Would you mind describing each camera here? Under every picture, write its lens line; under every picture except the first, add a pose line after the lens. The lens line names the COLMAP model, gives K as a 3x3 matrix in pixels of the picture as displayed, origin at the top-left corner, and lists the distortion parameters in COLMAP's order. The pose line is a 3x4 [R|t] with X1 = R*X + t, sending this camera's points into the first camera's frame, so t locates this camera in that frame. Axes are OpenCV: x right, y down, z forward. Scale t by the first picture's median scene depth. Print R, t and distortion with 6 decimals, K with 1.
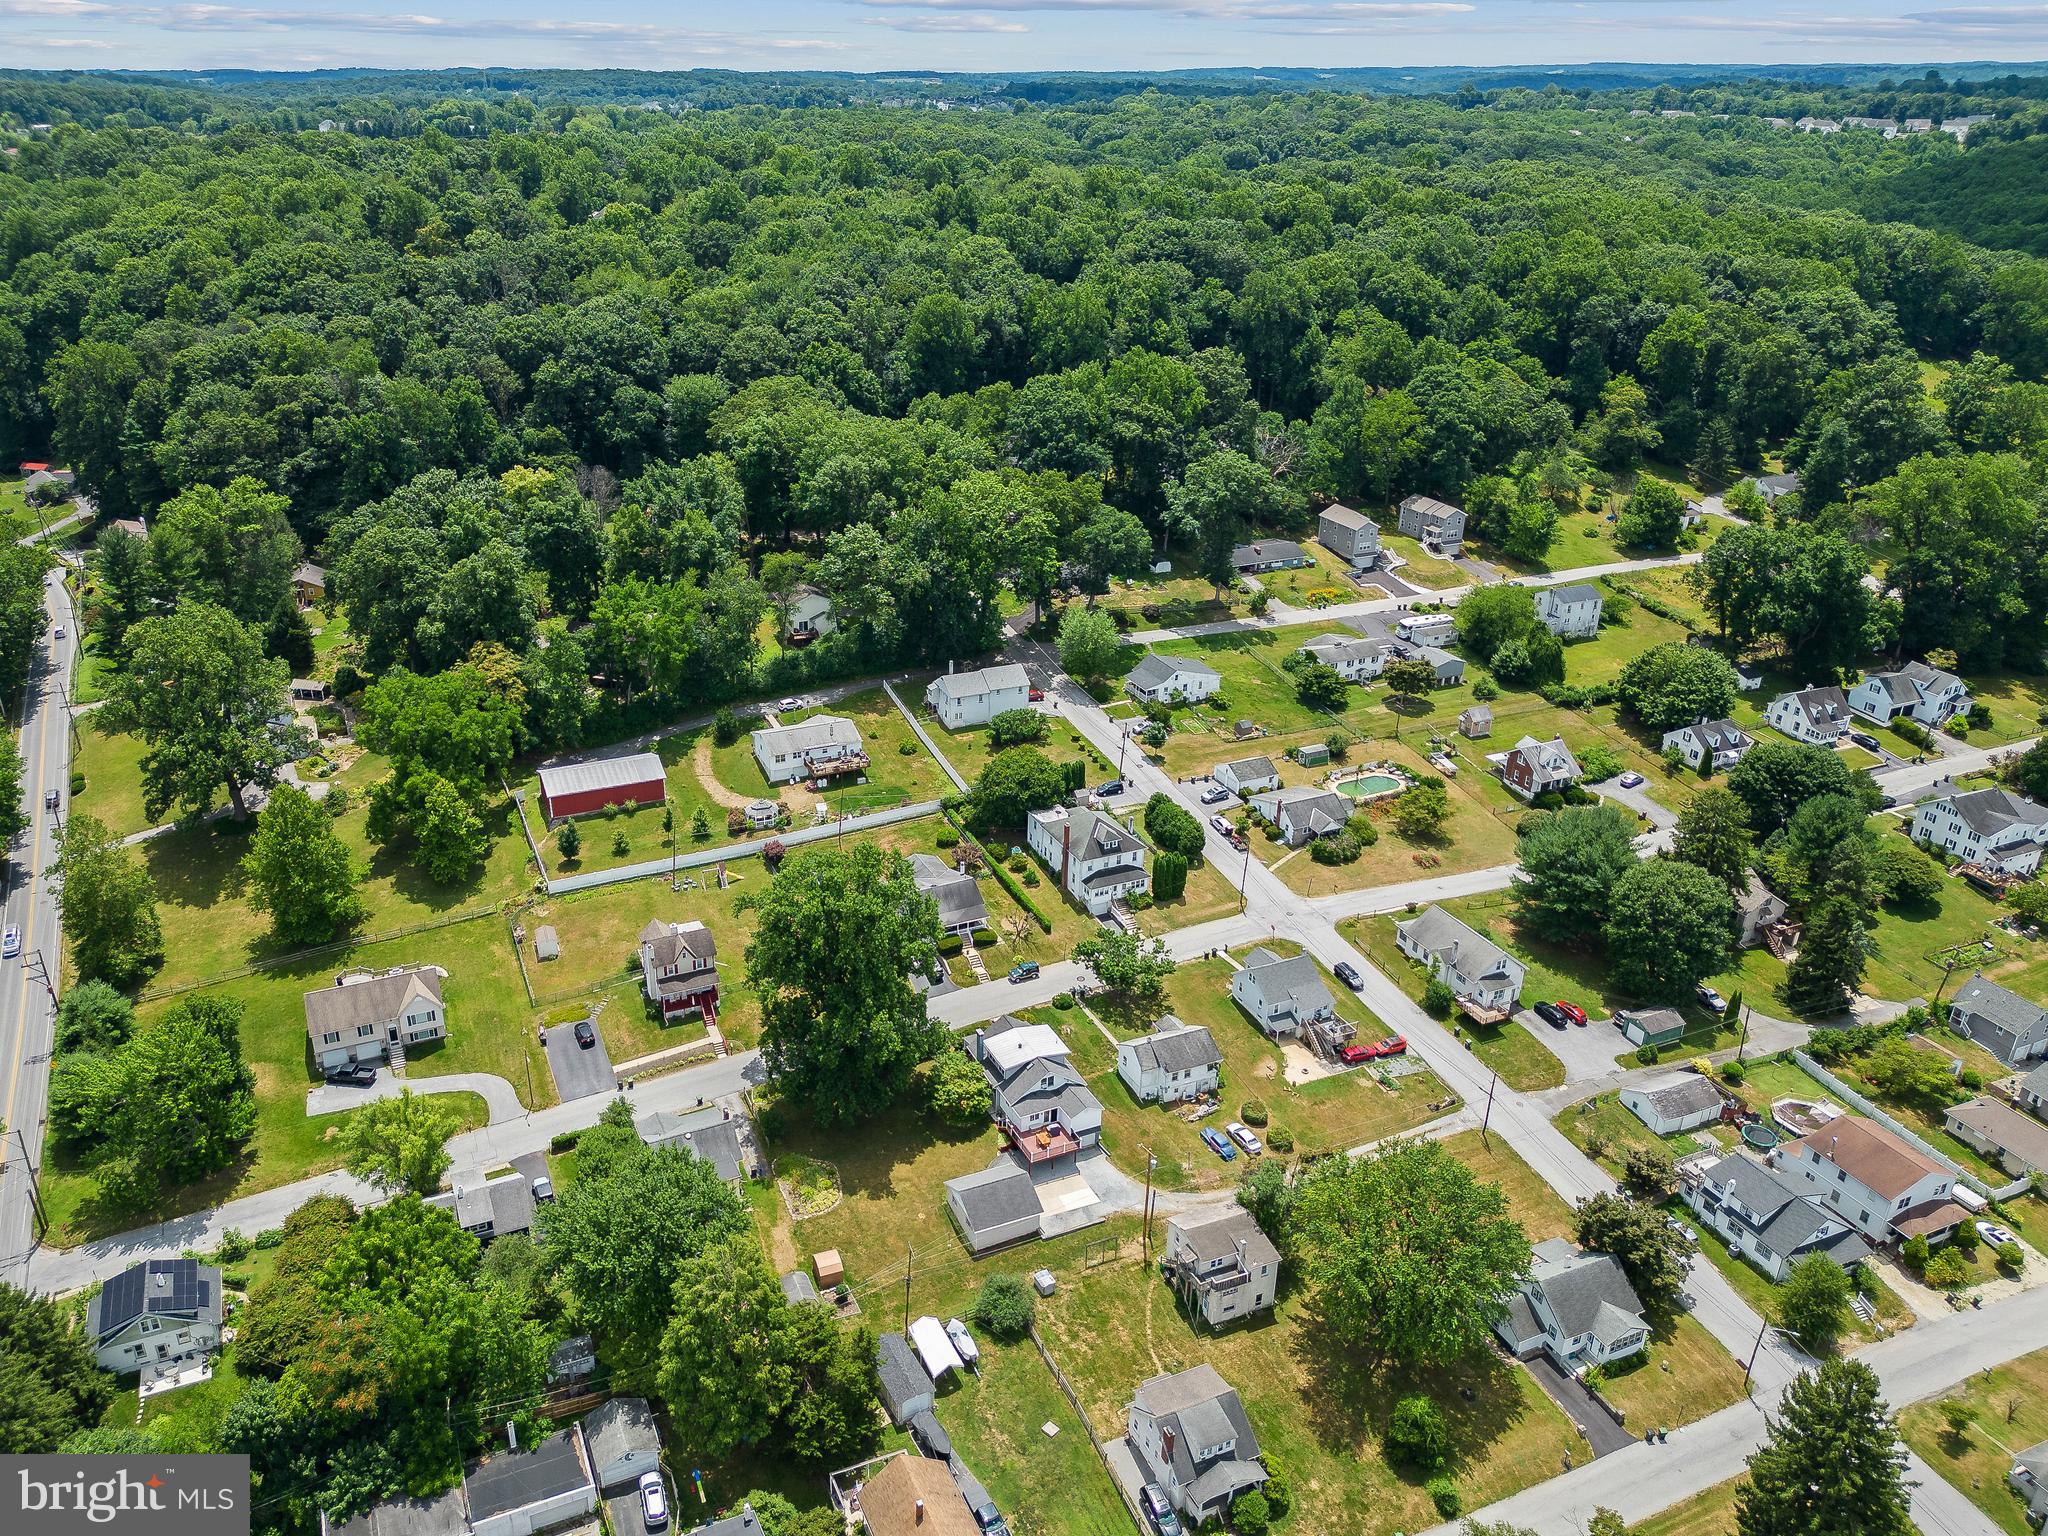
lens RADIAL K [[1435.8, 0, 915.4], [0, 1435.8, 770.3], [0, 0, 1]] dist [0.042498, -0.006104]
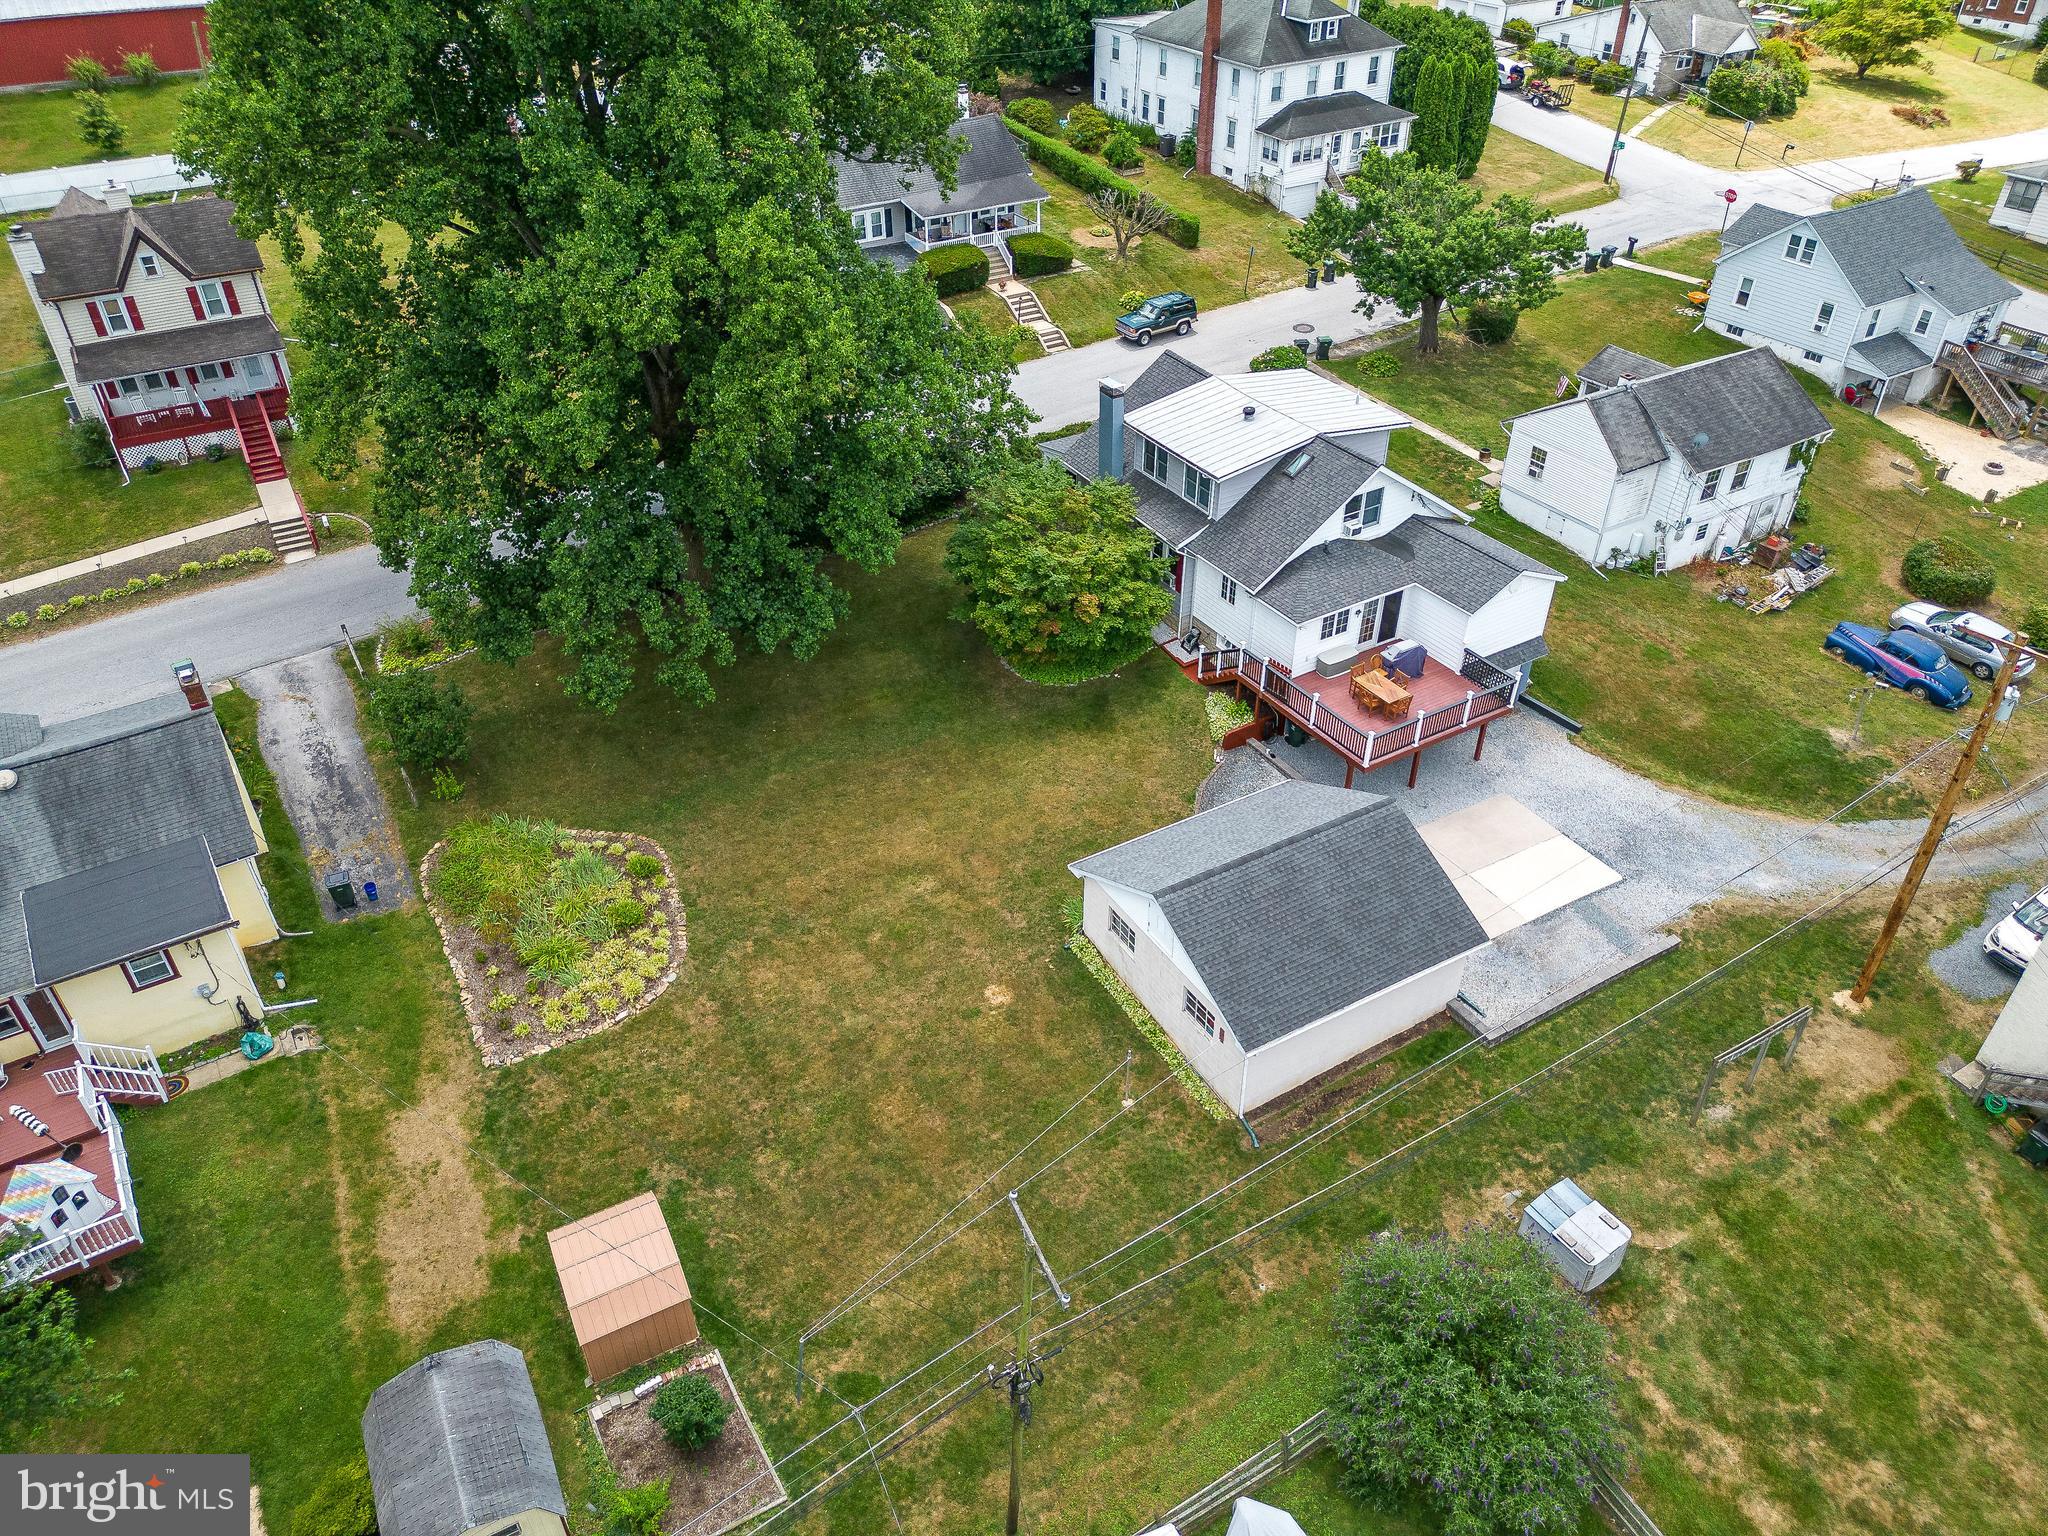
lens RADIAL K [[1407.2, 0, 1024.0], [0, 1407.2, 768.0], [0, 0, 1]] dist [0.084260, -0.071932]
pose [[0.989429, -0.087407, 0.115719, -0.014483], [0.060497, 0.973977, 0.218422, 0.180884], [-0.131799, -0.209113, 0.968969, 0.645020]]
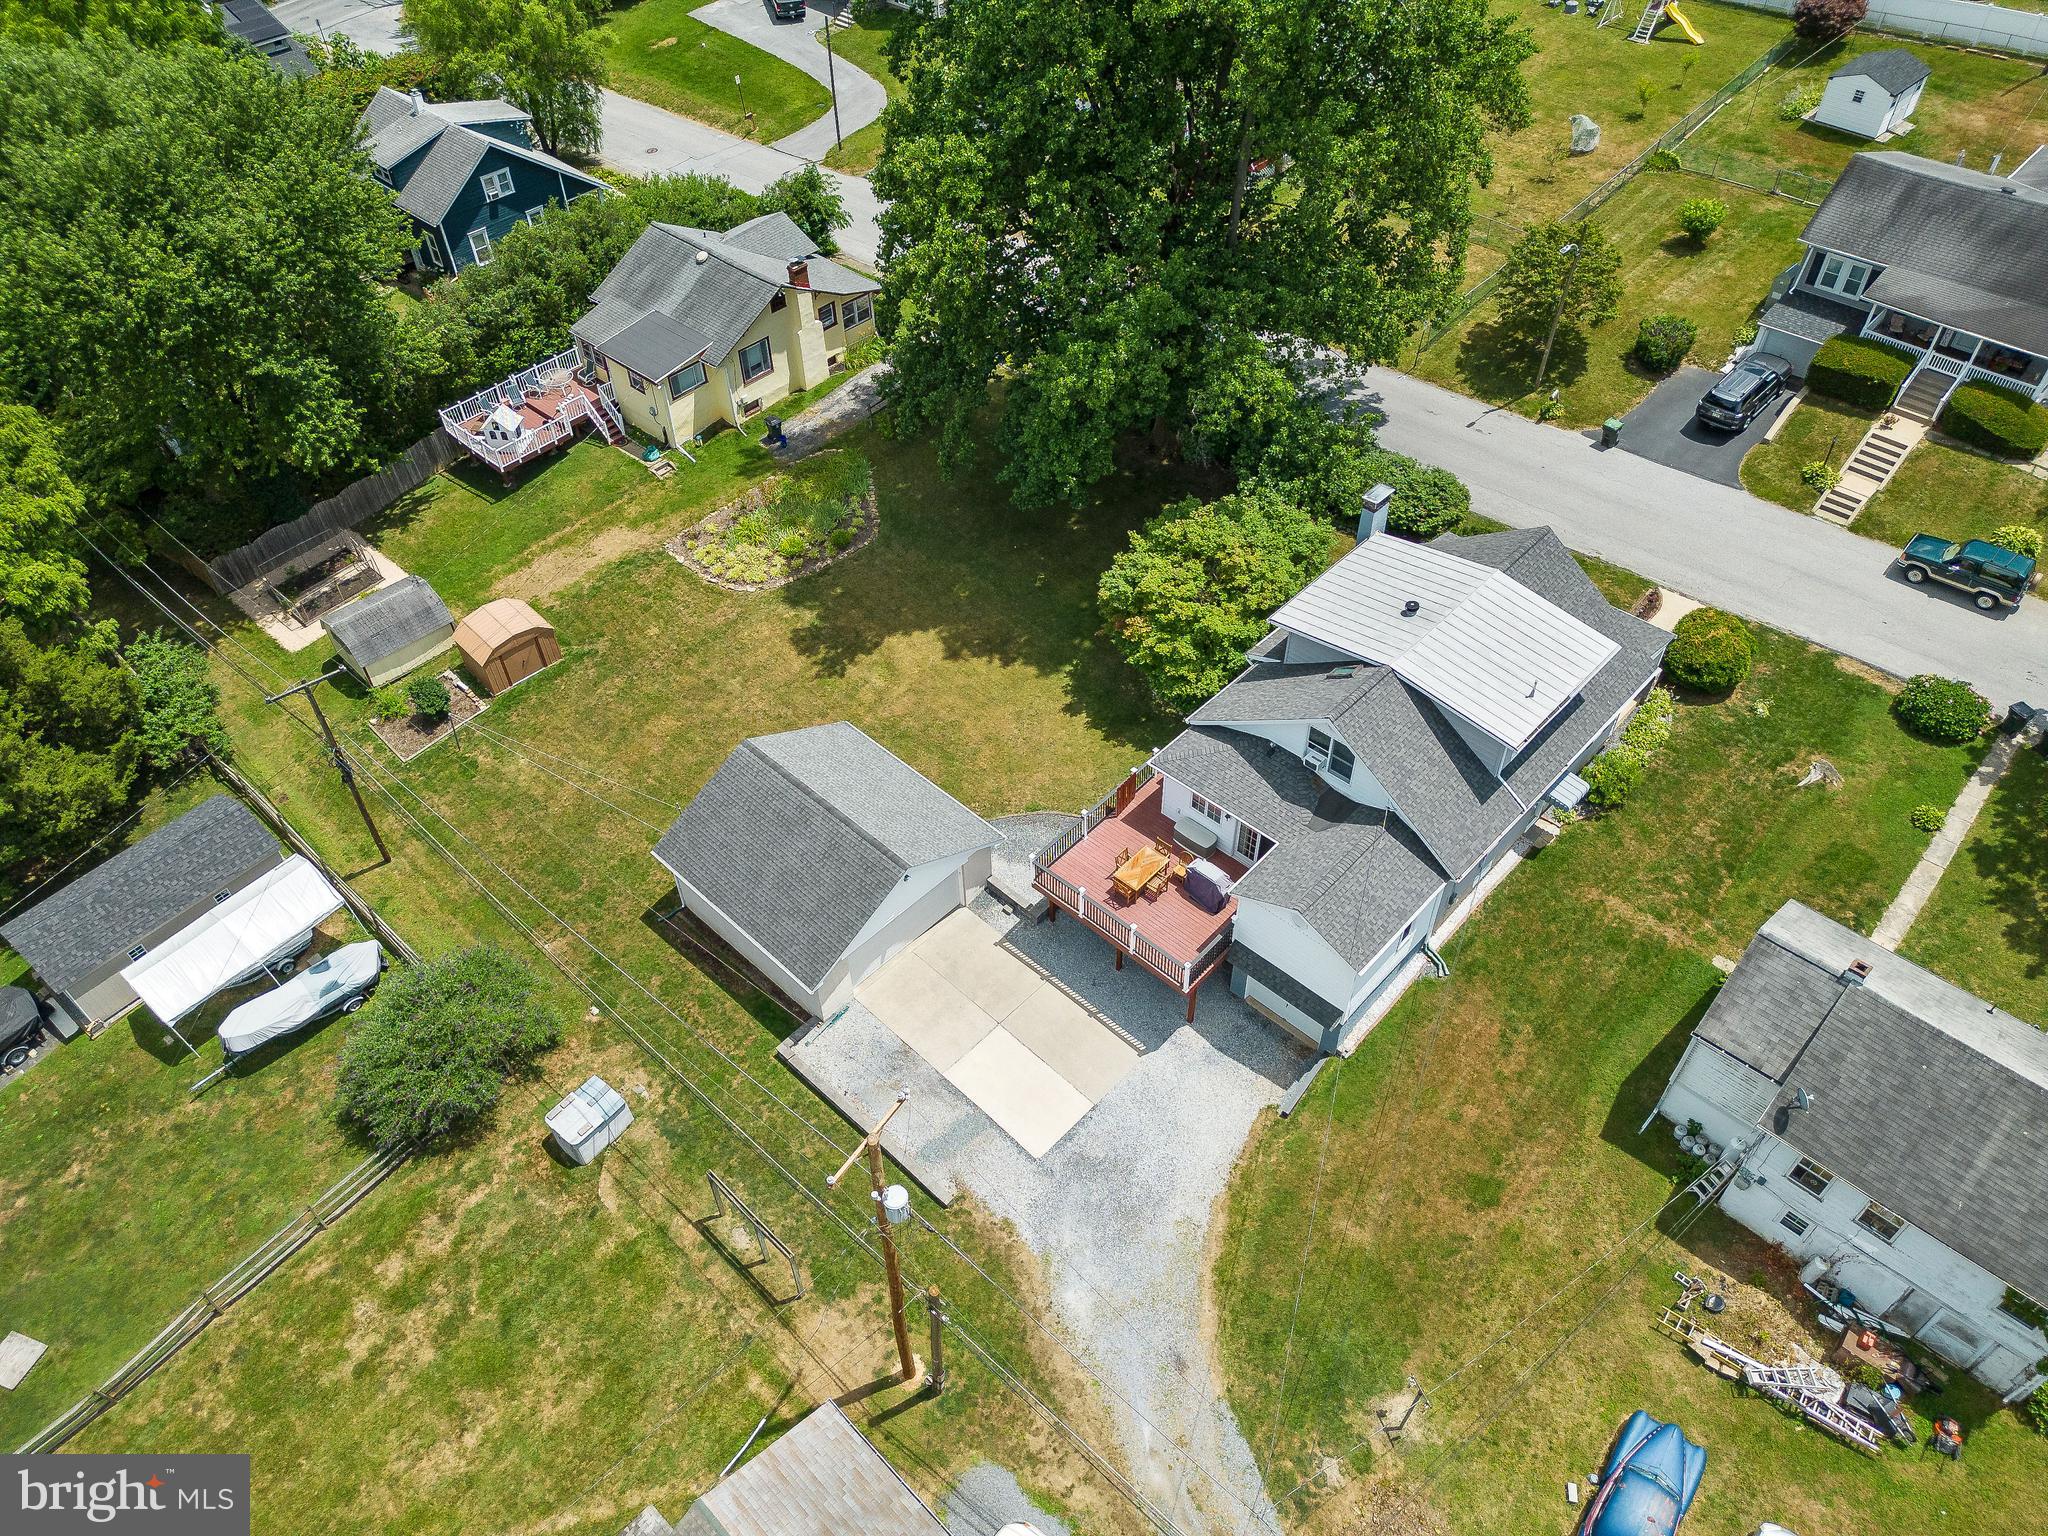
lens RADIAL K [[1407.2, 0, 1024.0], [0, 1407.2, 768.0], [0, 0, 1]] dist [0.084260, -0.071932]
pose [[0.415650, 0.658302, -0.627594, 0.208473], [-0.367432, 0.752746, 0.546230, 0.089426], [0.832003, 0.003558, 0.554760, 0.732464]]
